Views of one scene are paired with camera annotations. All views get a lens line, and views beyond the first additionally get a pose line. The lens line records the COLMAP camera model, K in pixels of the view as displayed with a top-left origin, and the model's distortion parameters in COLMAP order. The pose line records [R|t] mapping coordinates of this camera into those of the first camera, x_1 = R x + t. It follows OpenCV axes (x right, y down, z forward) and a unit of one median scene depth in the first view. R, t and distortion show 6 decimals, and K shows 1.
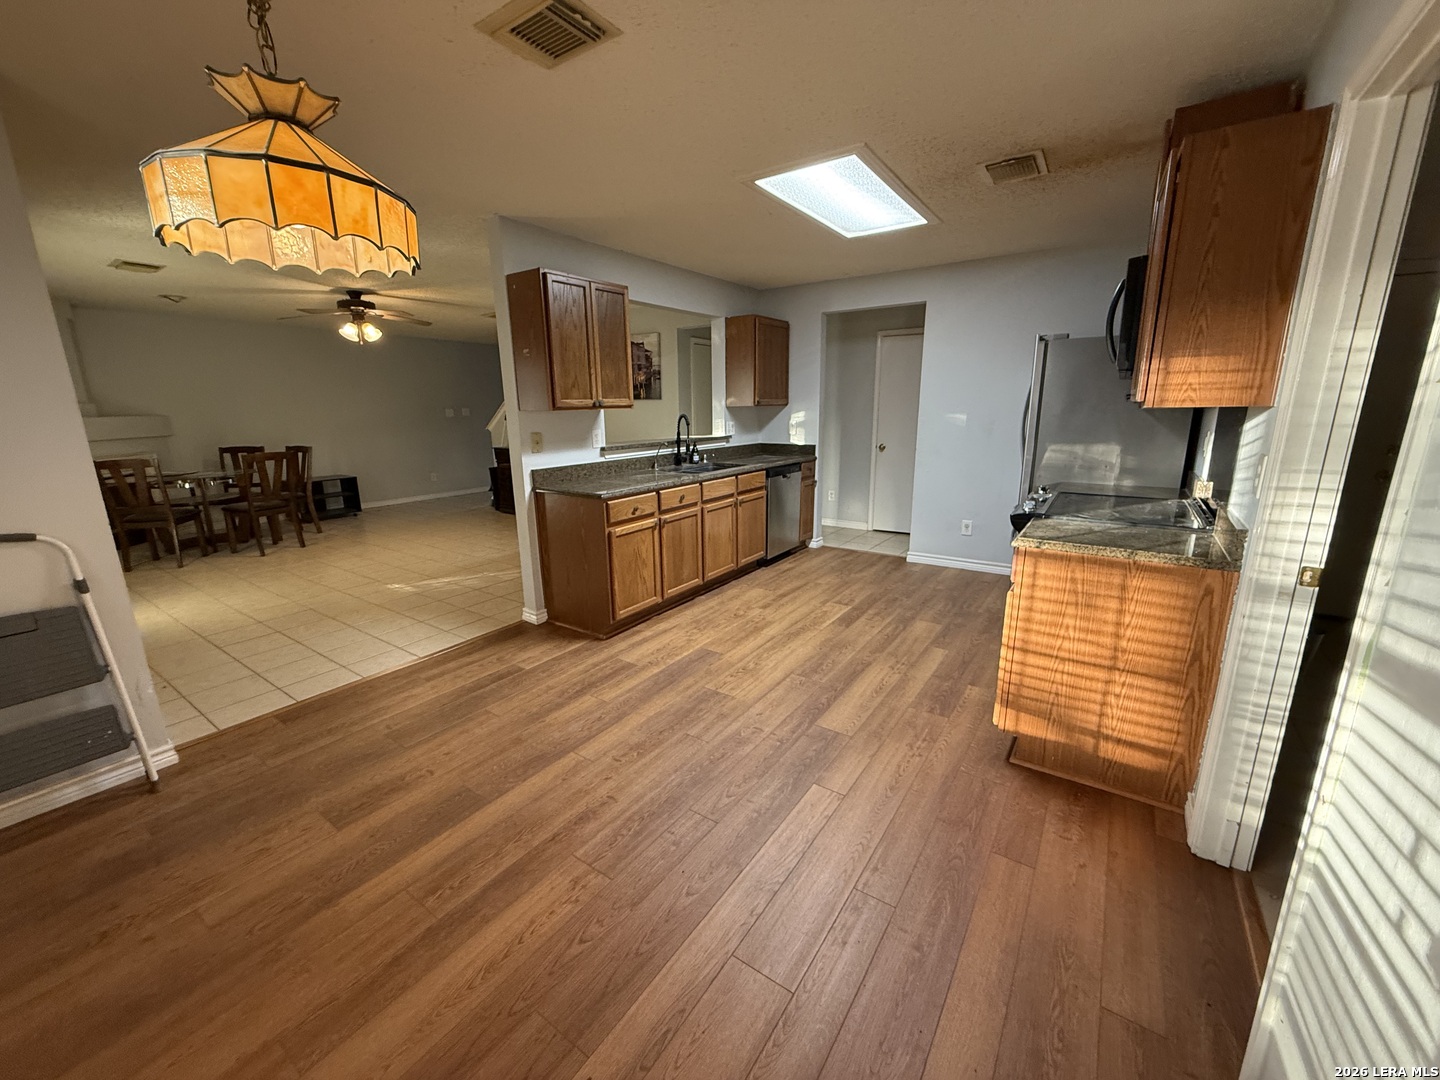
lens RADIAL K [[575.1, 0, 724.6], [0, 575.1, 539.2], [0, 0, 1]] dist [-0.000054, 0.000018]
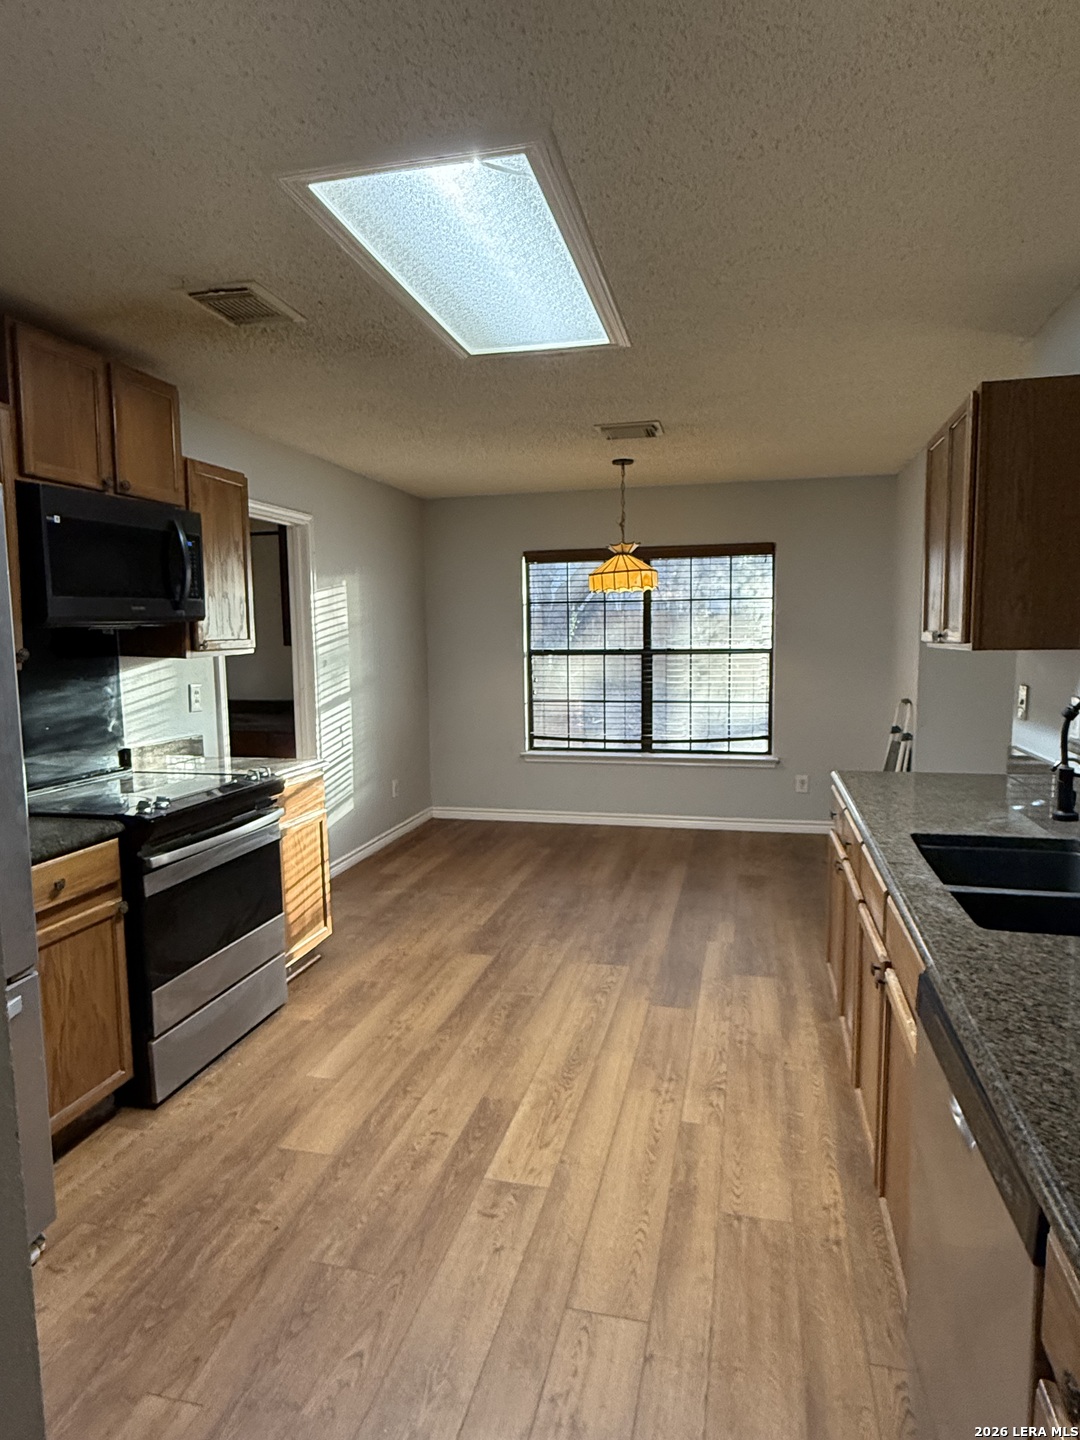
lens RADIAL K [[838.4, 0, 544.3], [0, 838.4, 719.0], [0, 0, 1]] dist [0.000815, 0.000123]
pose [[-0.937159, 0.060931, -0.343542, 0.405345], [-0.054816, 0.946693, 0.317438, -0.397926], [0.344571, 0.316321, -0.883862, 1.604072]]
